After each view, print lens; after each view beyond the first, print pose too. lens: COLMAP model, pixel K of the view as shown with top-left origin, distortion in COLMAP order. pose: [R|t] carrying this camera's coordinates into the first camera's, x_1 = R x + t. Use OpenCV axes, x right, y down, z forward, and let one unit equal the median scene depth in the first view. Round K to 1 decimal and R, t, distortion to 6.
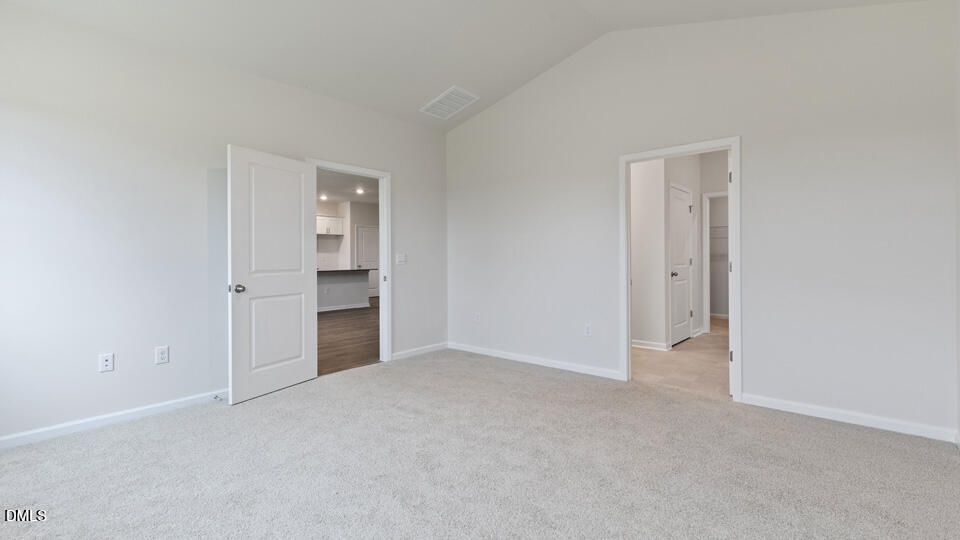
lens RADIAL K [[434.2, 0, 480.0], [0, 434.2, 270.0], [0, 0, 1]] dist [0.011141, 0.000008]
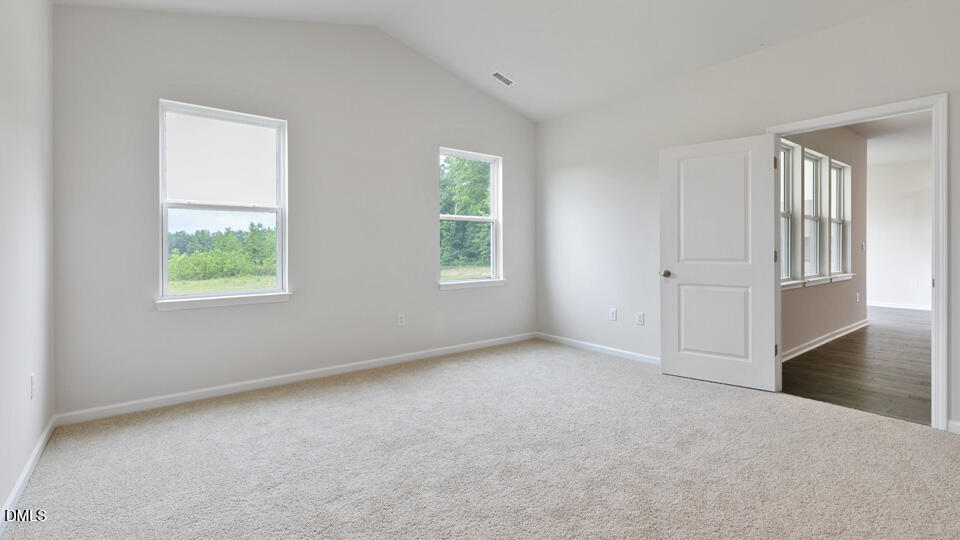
lens RADIAL K [[435.4, 0, 480.8], [0, 435.4, 253.2], [0, 0, 1]] dist [0.007758, -0.000424]
pose [[-0.191721, 0.016232, -0.981315, 0.632220], [-0.023215, 0.999508, 0.021068, -0.022161], [0.981175, 0.026821, -0.191250, 0.718042]]
